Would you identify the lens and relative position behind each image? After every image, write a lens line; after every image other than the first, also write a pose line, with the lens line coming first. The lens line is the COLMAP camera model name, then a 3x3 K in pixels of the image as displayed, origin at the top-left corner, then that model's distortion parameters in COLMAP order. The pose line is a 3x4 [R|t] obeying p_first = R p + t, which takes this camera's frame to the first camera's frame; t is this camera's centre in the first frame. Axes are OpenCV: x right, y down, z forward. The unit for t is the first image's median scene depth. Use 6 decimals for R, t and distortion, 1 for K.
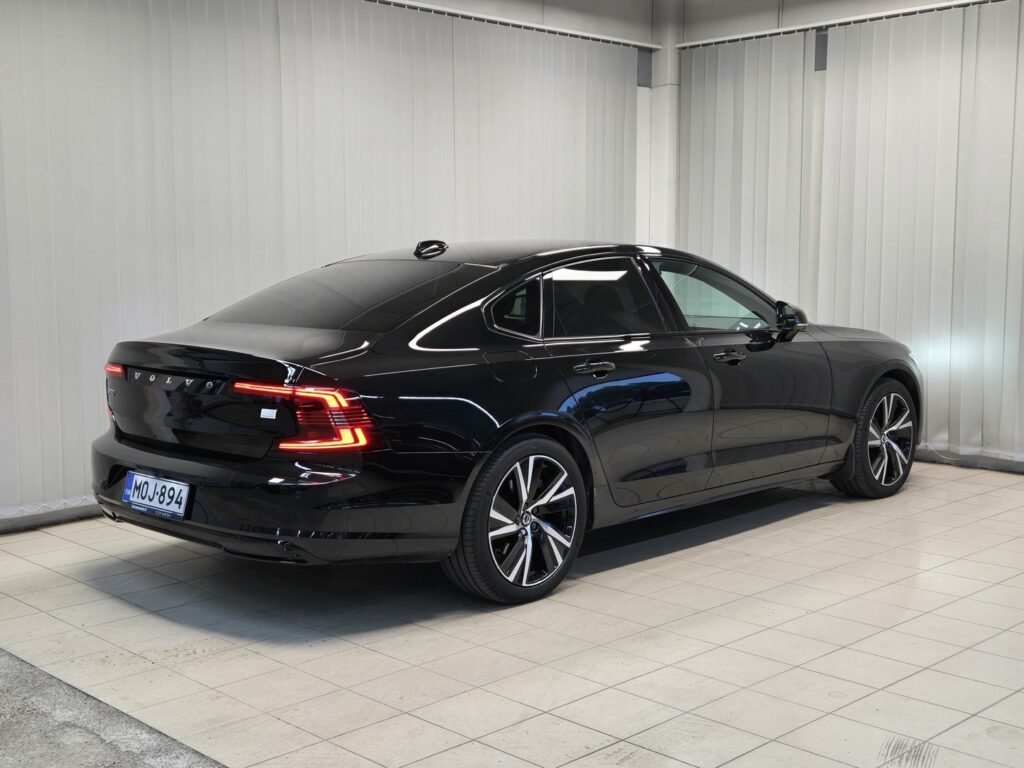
lens RADIAL K [[1251.2, 0, 512.0], [0, 1251.2, 384.0], [0, 0, 1]] dist [0.033941, 0.044321]
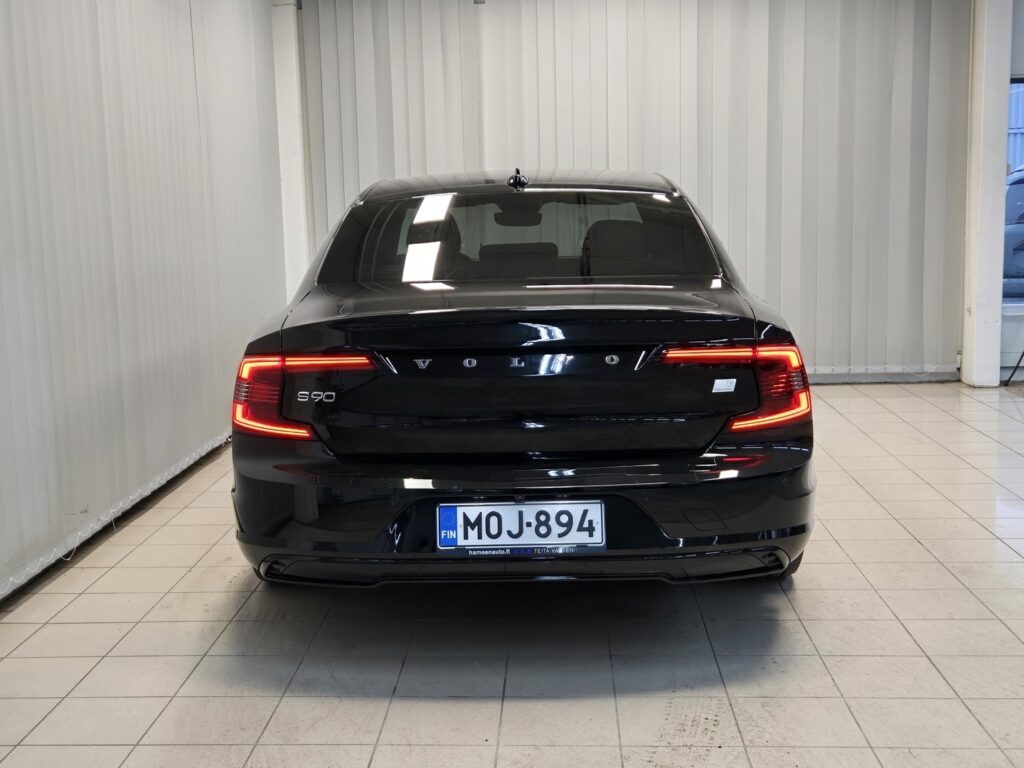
lens RADIAL K [[1251.2, 0, 512.0], [0, 1251.2, 384.0], [0, 0, 1]] dist [0.033941, 0.044321]
pose [[0.732970, -0.113439, 0.670736, -0.753274], [0.093560, 0.993438, 0.065776, -0.036844], [-0.673797, 0.014542, 0.738774, 0.499466]]
